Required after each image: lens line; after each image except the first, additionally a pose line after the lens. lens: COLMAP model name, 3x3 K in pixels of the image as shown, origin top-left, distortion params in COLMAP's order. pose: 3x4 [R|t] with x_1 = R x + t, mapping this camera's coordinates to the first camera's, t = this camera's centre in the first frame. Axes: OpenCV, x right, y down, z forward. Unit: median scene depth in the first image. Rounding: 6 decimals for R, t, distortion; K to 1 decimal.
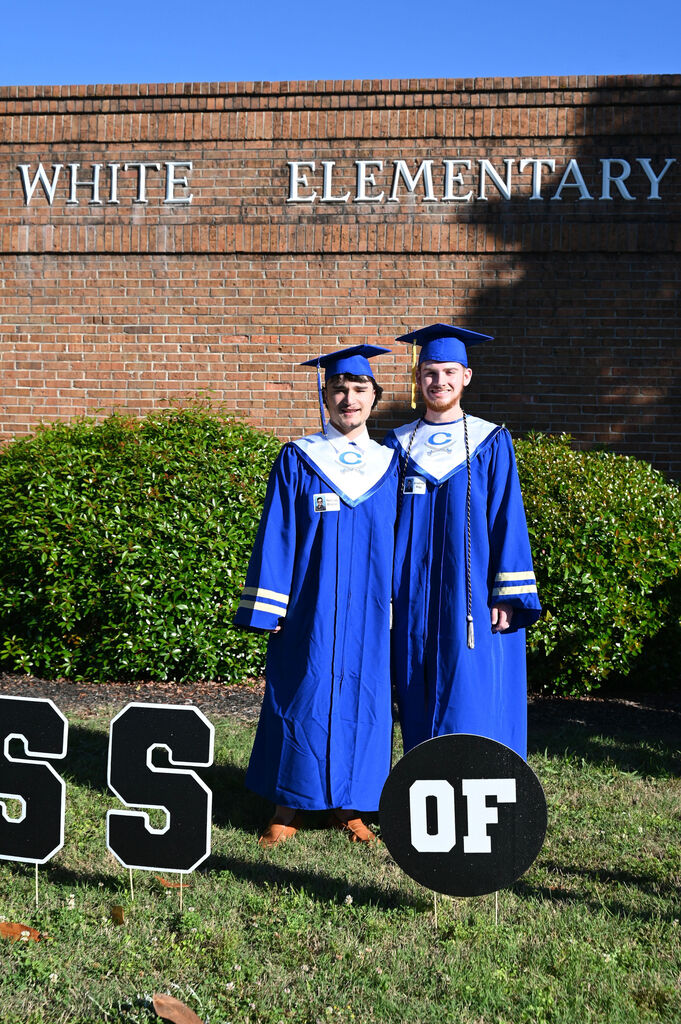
lens RADIAL K [[1340.0, 0, 340.5], [0, 1340.0, 512.0], [0, 0, 1]] dist [0.006619, 0.001061]
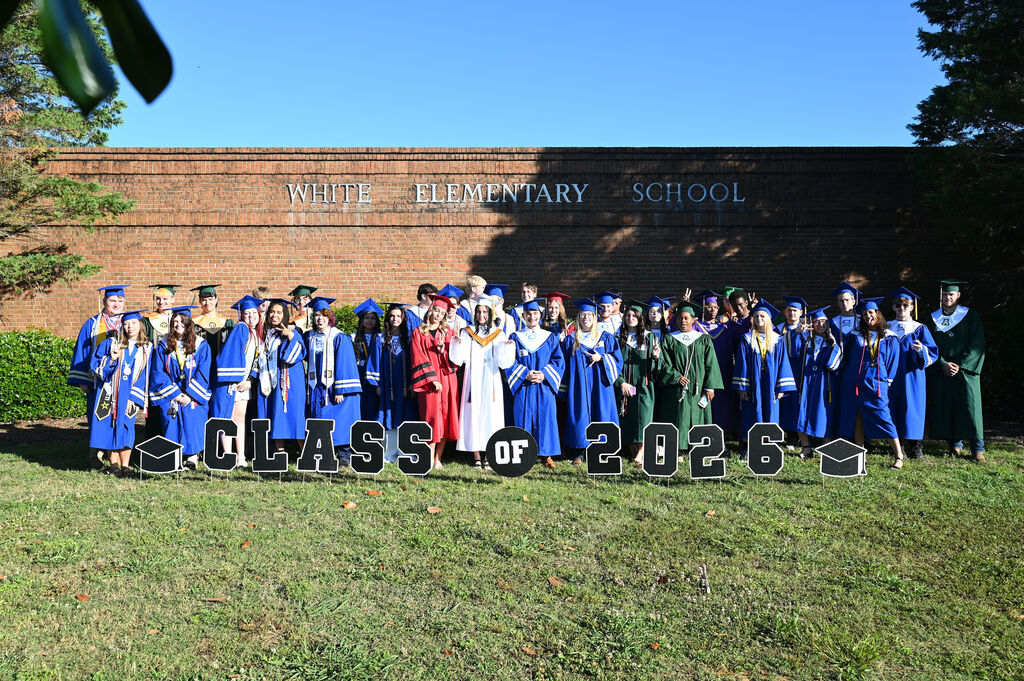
lens RADIAL K [[785.5, 0, 512.0], [0, 785.5, 340.5], [0, 0, 1]] dist [0.002792, 0.000967]
pose [[0.992294, -0.024625, 0.121434, -0.044823], [0.022633, 0.999586, 0.017753, -0.025568], [-0.121821, -0.014867, 0.992441, -0.297736]]
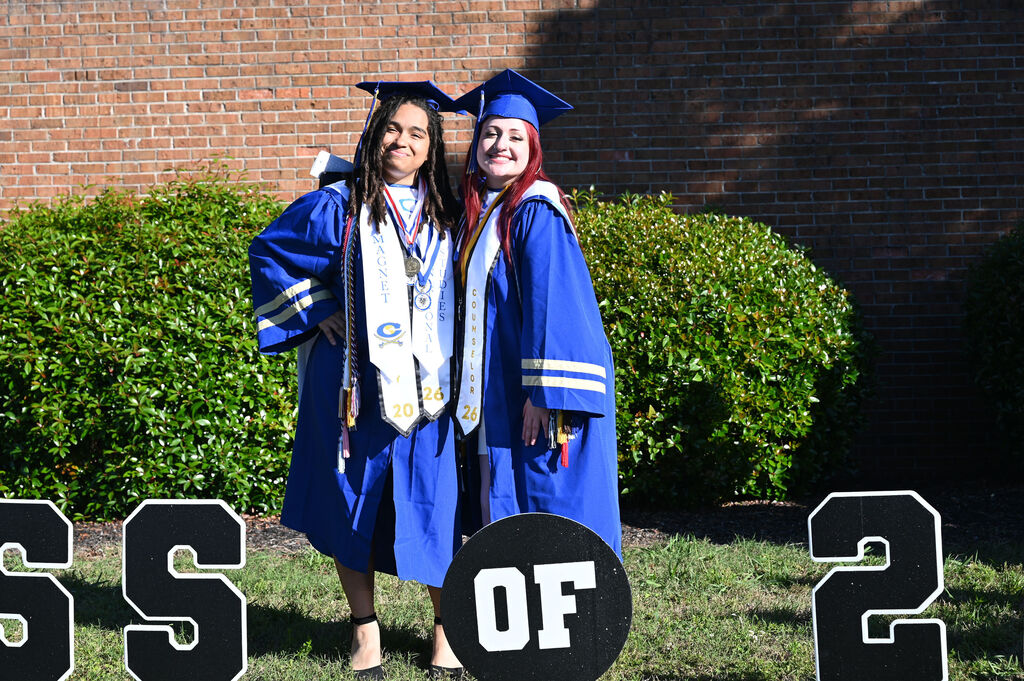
lens RADIAL K [[1727.6, 0, 512.0], [0, 1727.6, 340.5], [0, 0, 1]] dist [0.011426, -0.002021]
pose [[0.997249, -0.041840, 0.061184, 0.004736], [0.041282, 0.999094, 0.010357, 0.014029], [-0.061562, -0.007803, 0.998073, -0.041515]]
